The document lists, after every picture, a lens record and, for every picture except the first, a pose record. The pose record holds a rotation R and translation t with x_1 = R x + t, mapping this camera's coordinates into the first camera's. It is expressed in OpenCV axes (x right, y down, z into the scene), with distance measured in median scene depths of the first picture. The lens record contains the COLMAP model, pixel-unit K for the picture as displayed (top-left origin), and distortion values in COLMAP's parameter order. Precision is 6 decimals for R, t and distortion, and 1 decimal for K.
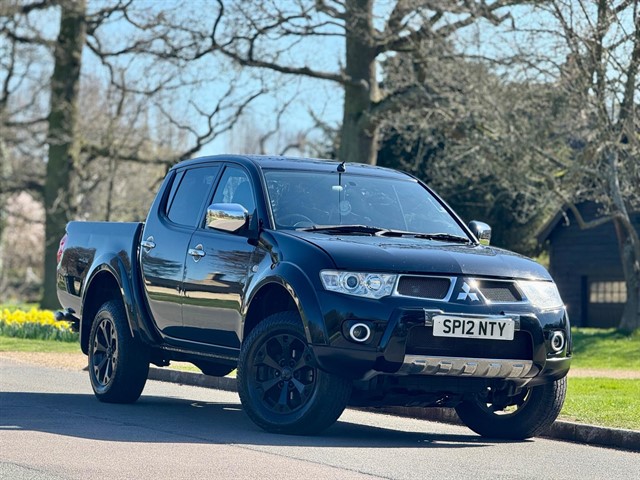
lens RADIAL K [[2200.2, 0, 297.8], [0, 2200.2, 248.6], [0, 0, 1]] dist [0.237524, 0.000000]
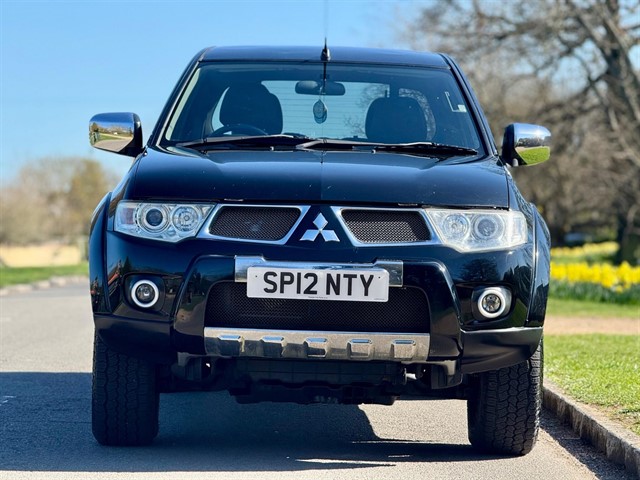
lens RADIAL K [[2200.2, 0, 316.9], [0, 2200.2, 242.3], [0, 0, 1]] dist [0.237524, 0.000000]
pose [[0.908229, -0.023854, -0.417794, 0.338724], [0.029850, 0.999524, 0.007822, 0.018411], [0.417408, -0.019575, 0.908508, 0.408489]]
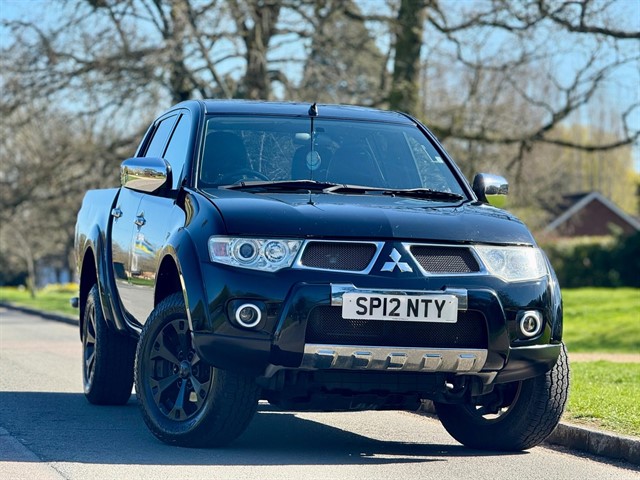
lens RADIAL K [[2200.2, 0, 317.1], [0, 2200.2, 239.0], [0, 0, 1]] dist [0.237524, 0.000000]
pose [[0.979816, -0.020304, -0.198866, 0.199290], [0.020389, 0.999791, -0.001622, 0.012483], [0.198857, -0.002466, 0.980025, 0.238145]]
